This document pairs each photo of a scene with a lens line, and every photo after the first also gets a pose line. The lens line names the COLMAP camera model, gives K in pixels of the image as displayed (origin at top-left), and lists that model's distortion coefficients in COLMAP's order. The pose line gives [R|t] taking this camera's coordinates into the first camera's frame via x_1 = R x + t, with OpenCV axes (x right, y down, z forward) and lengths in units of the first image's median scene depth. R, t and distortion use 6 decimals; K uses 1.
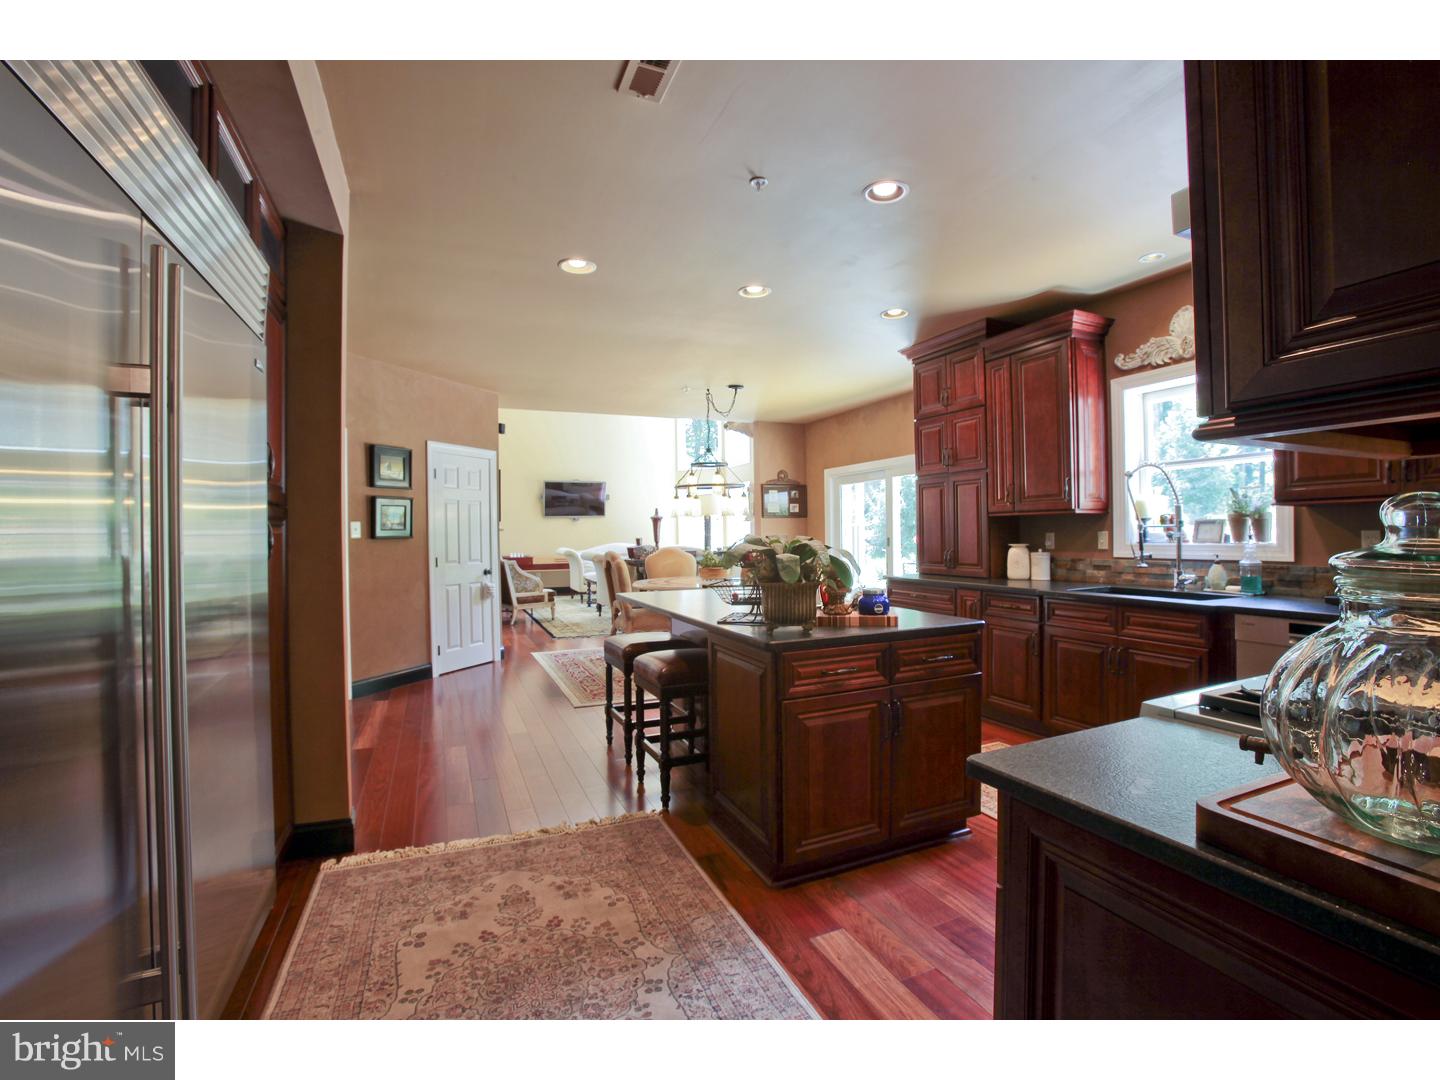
lens RADIAL K [[652.4, 0, 730.6], [0, 652.4, 532.7], [0, 0, 1]] dist [-0.085257, 0.033447]
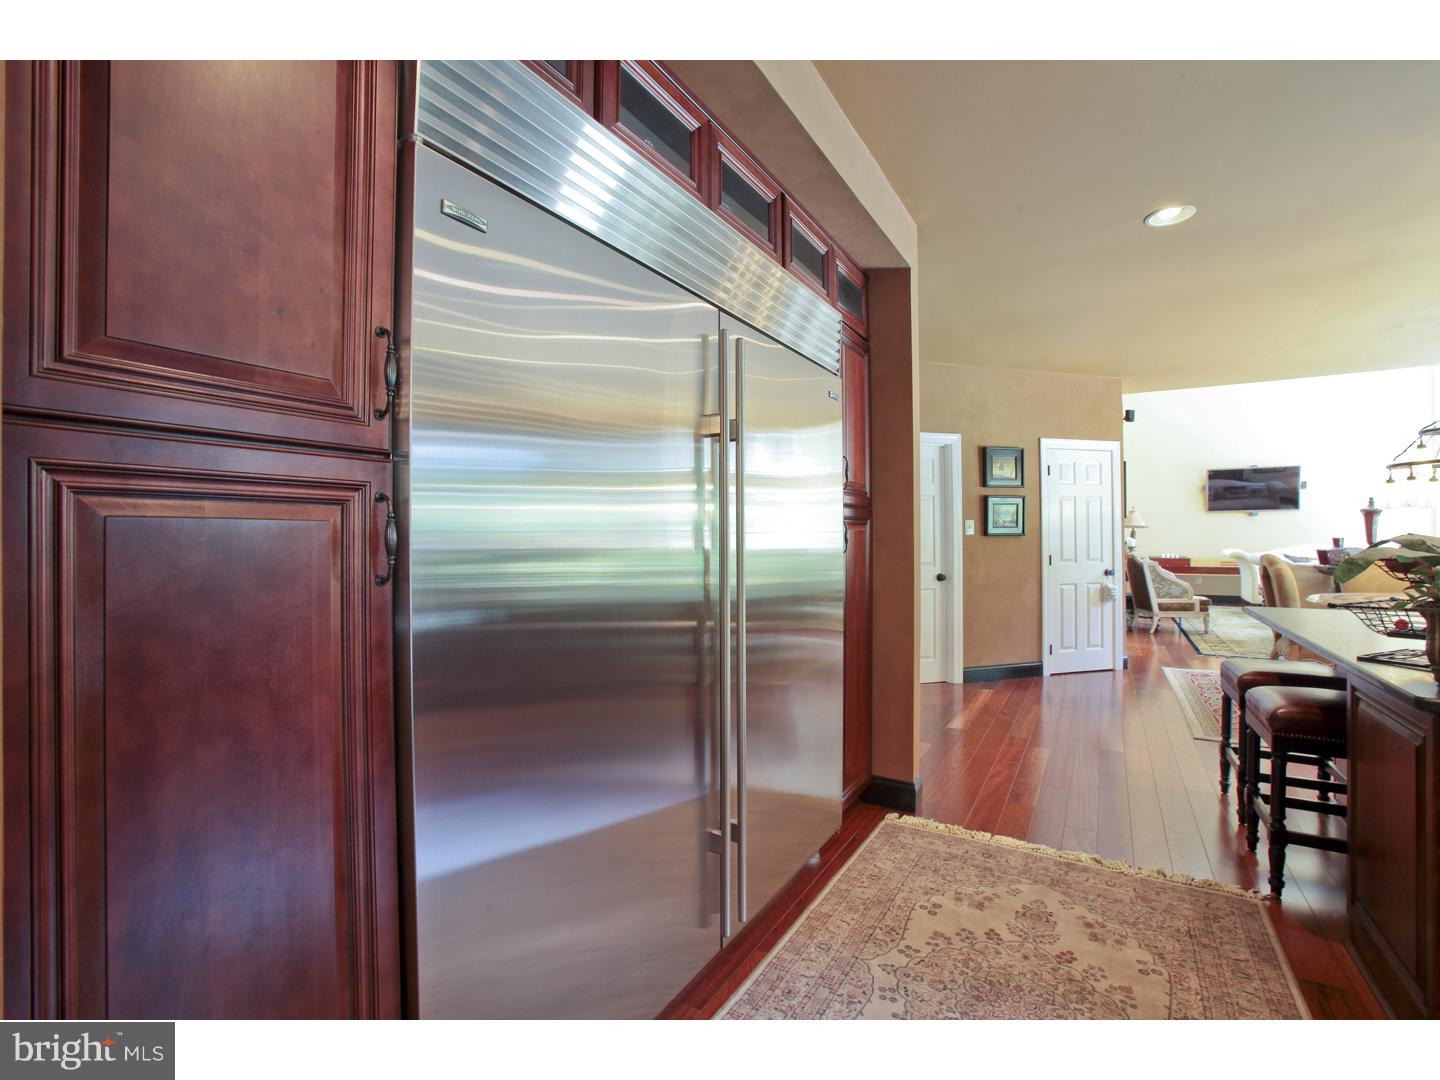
lens RADIAL K [[652.4, 0, 730.6], [0, 652.4, 532.7], [0, 0, 1]] dist [-0.085257, 0.033447]
pose [[0.575100, 0.003796, -0.818075, 0.140781], [-0.000785, 0.999991, 0.004089, 0.000394], [0.818083, -0.001710, 0.575098, 0.068251]]
